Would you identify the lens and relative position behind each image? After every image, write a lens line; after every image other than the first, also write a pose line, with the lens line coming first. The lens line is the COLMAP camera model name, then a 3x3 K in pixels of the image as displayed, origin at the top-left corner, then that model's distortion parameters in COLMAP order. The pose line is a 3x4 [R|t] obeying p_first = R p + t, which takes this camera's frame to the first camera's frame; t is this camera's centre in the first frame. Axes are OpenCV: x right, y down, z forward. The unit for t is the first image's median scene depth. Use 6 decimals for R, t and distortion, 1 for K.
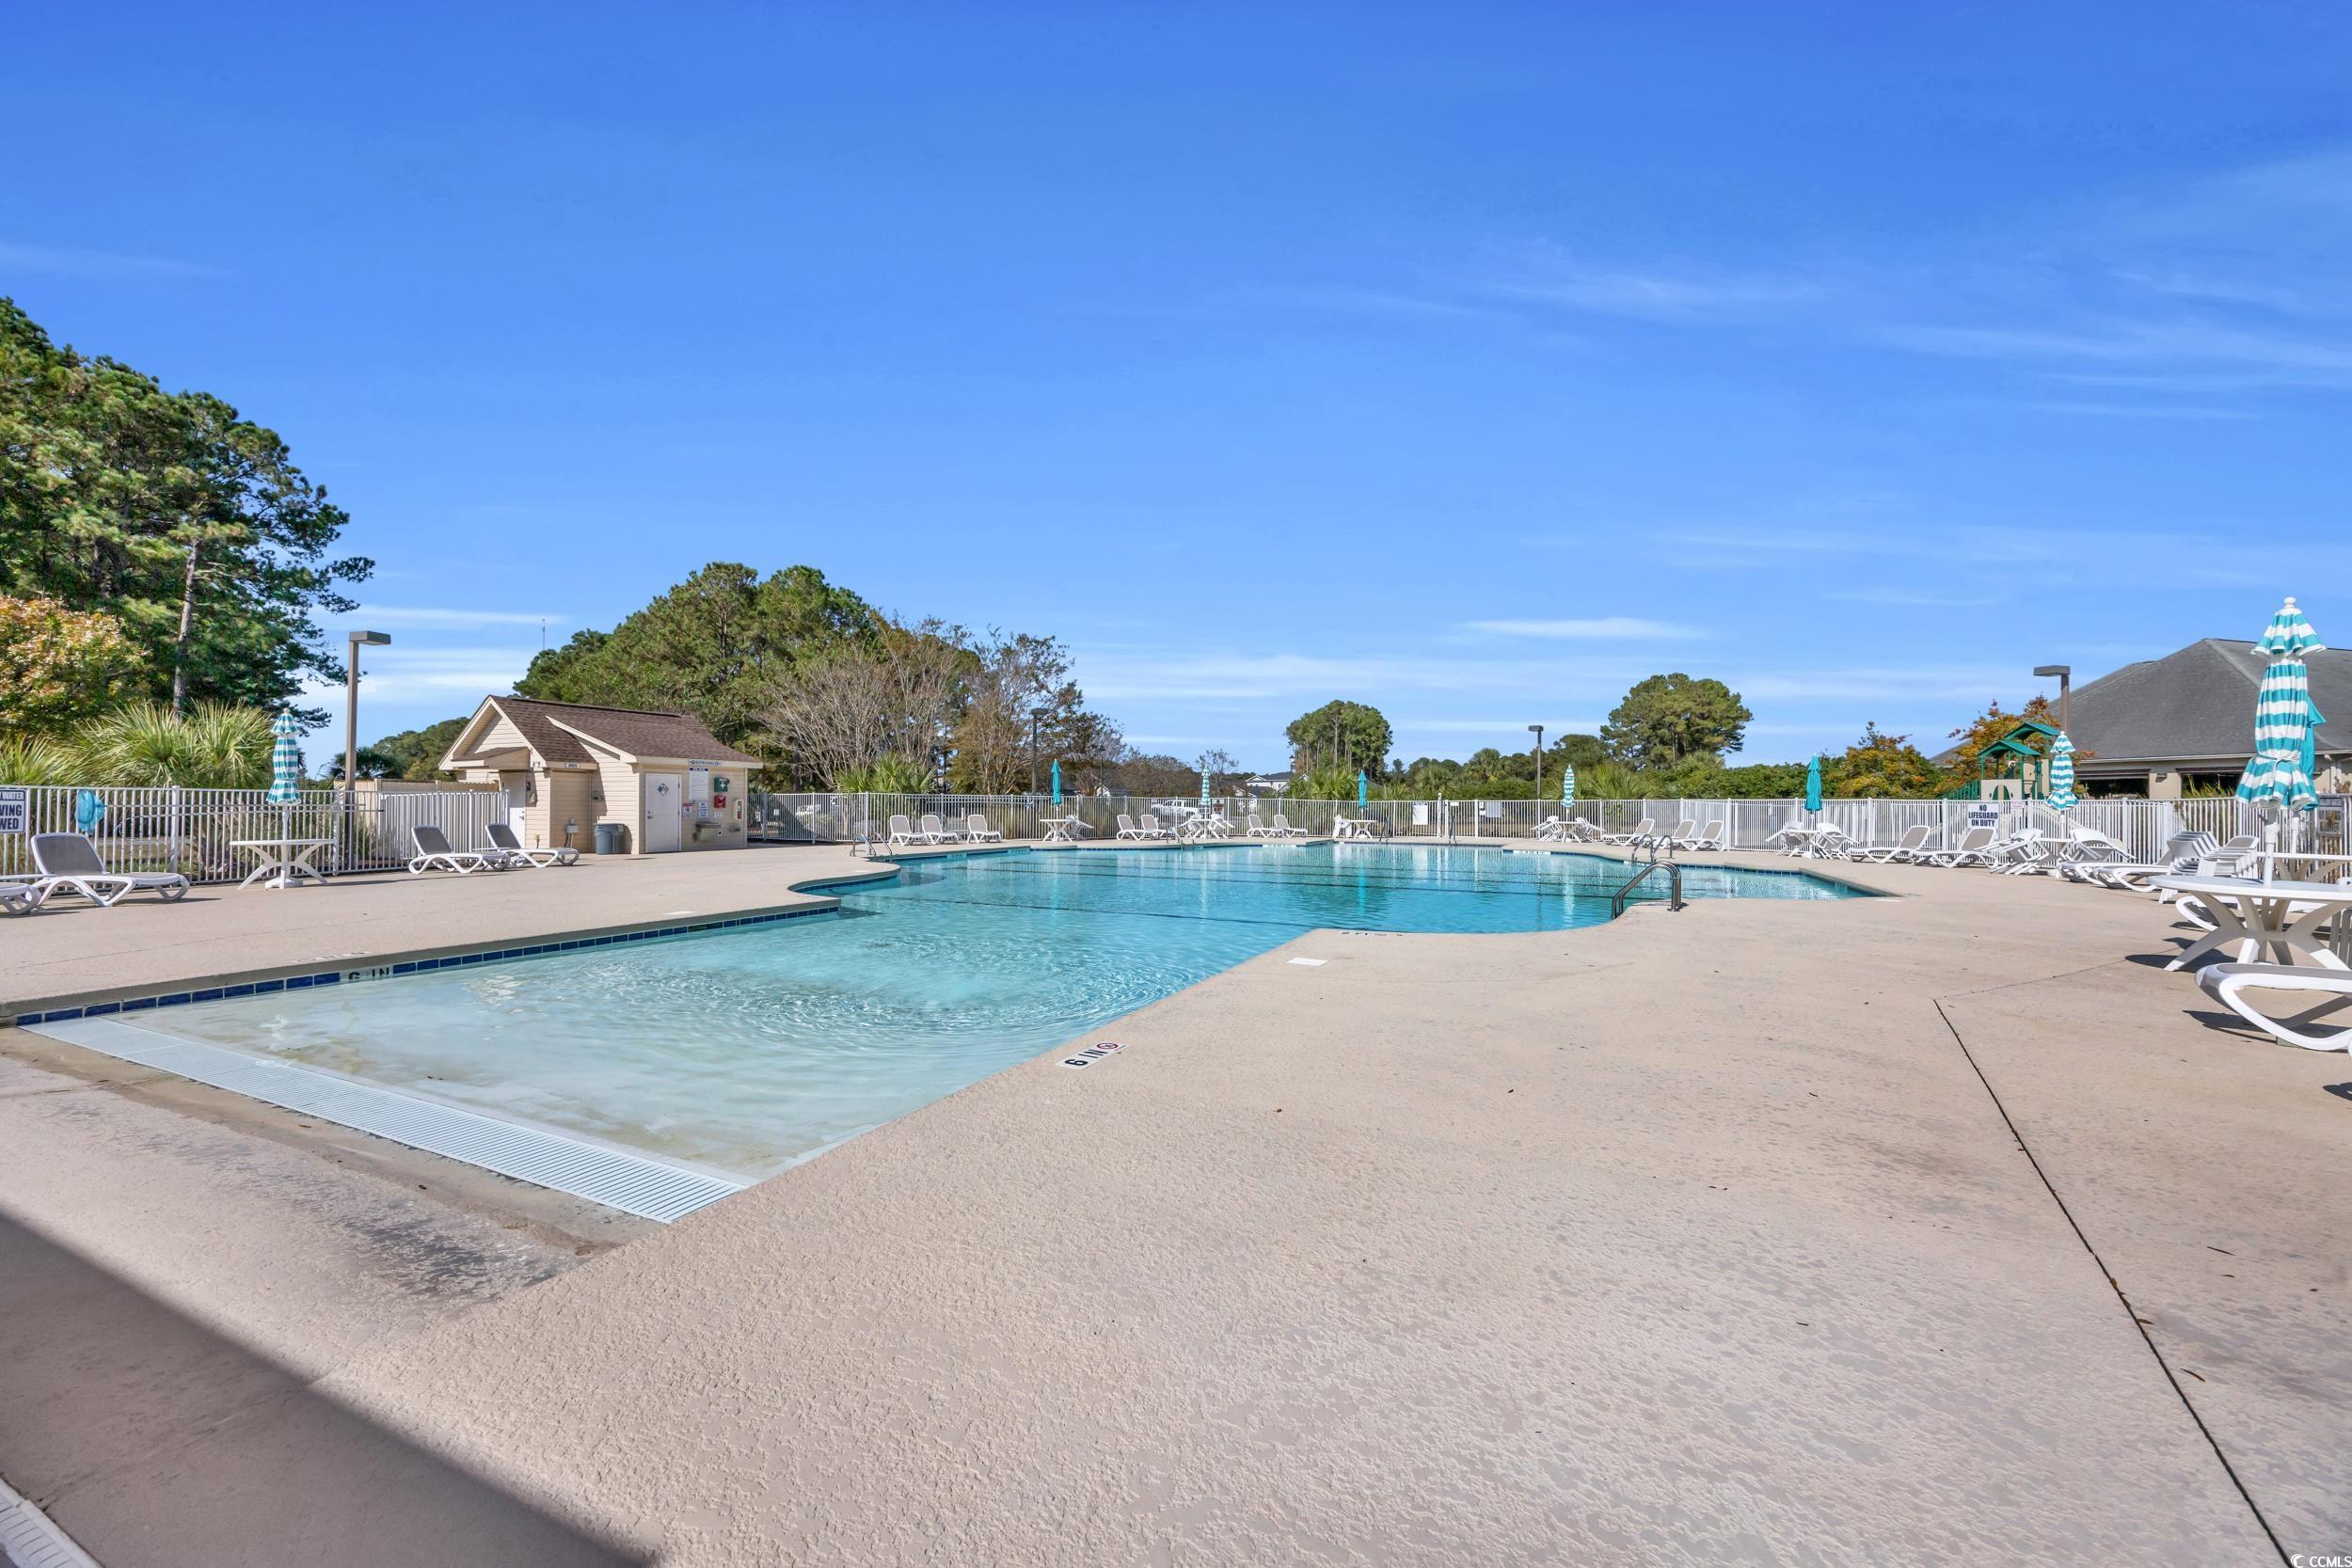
lens RADIAL K [[925.8, 0, 1185.2], [0, 925.8, 796.8], [0, 0, 1]] dist [0.001522, 0.000493]
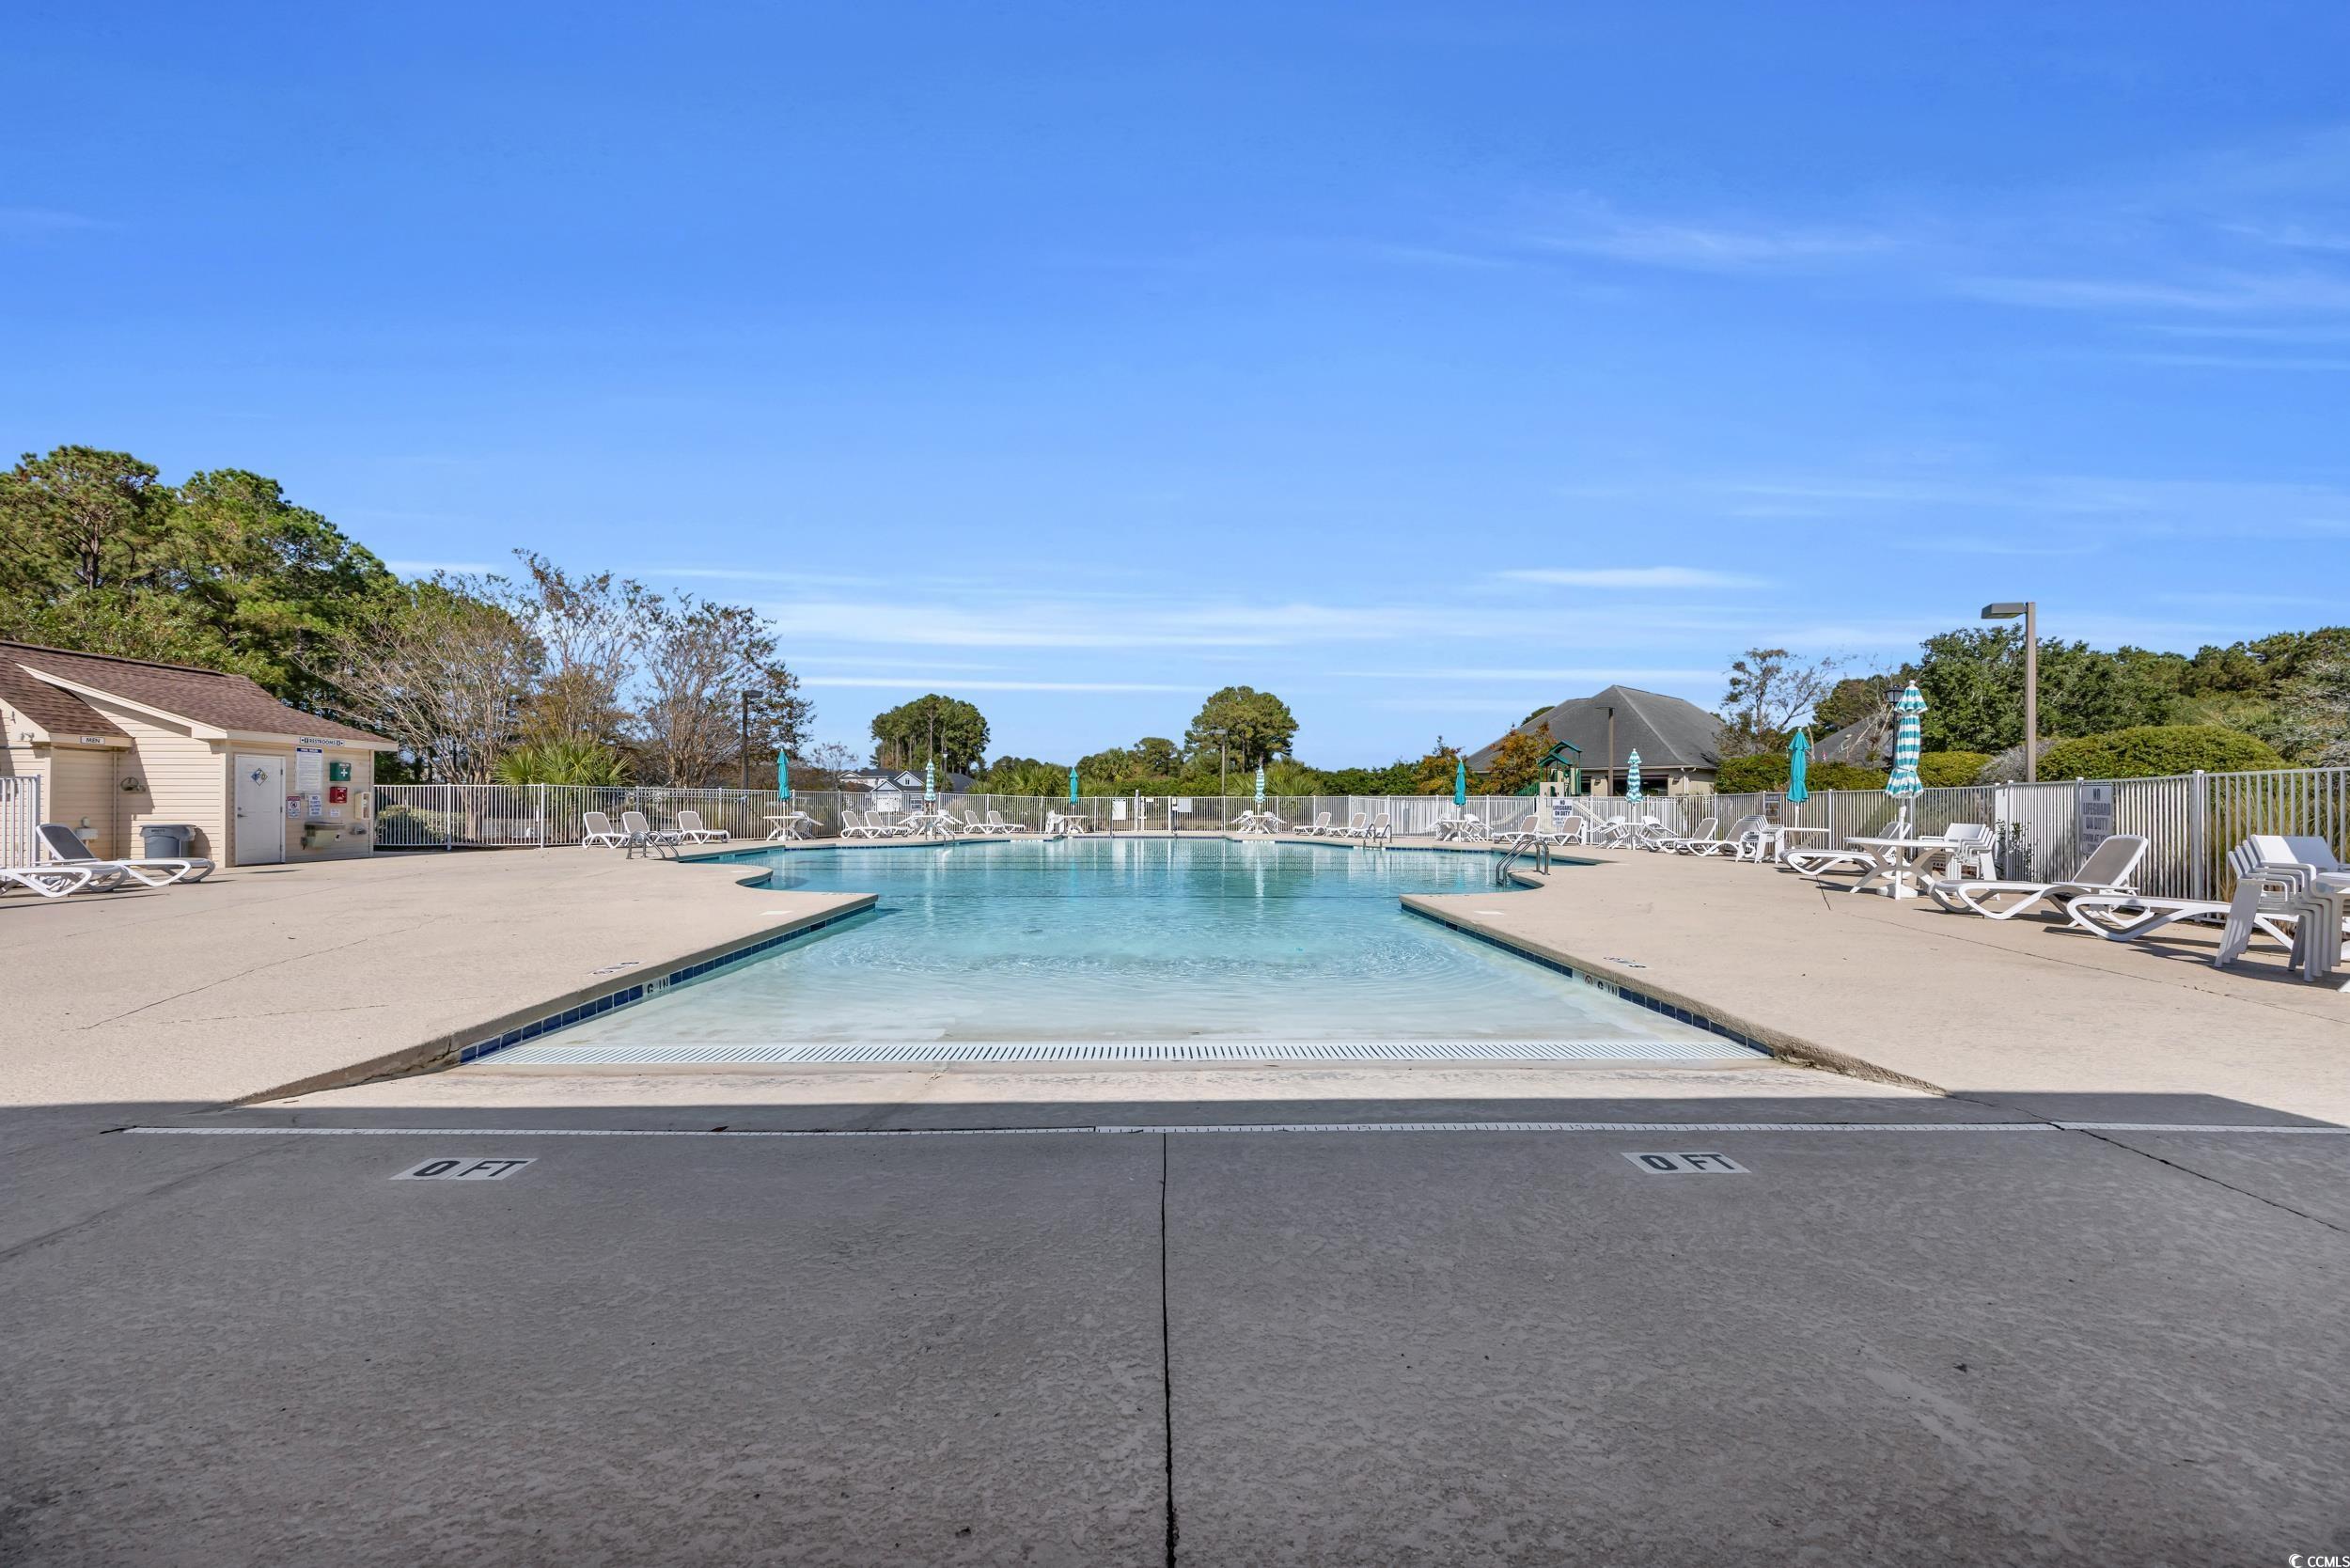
lens RADIAL K [[925.1, 0, 1233.4], [0, 925.1, 797.0], [0, 0, 1]] dist [0.001522, 0.000493]
pose [[0.887973, 0.002502, 0.459888, -0.160917], [-0.003640, 0.999992, 0.001588, 0.002722], [-0.459880, -0.003084, 0.887976, 0.001443]]
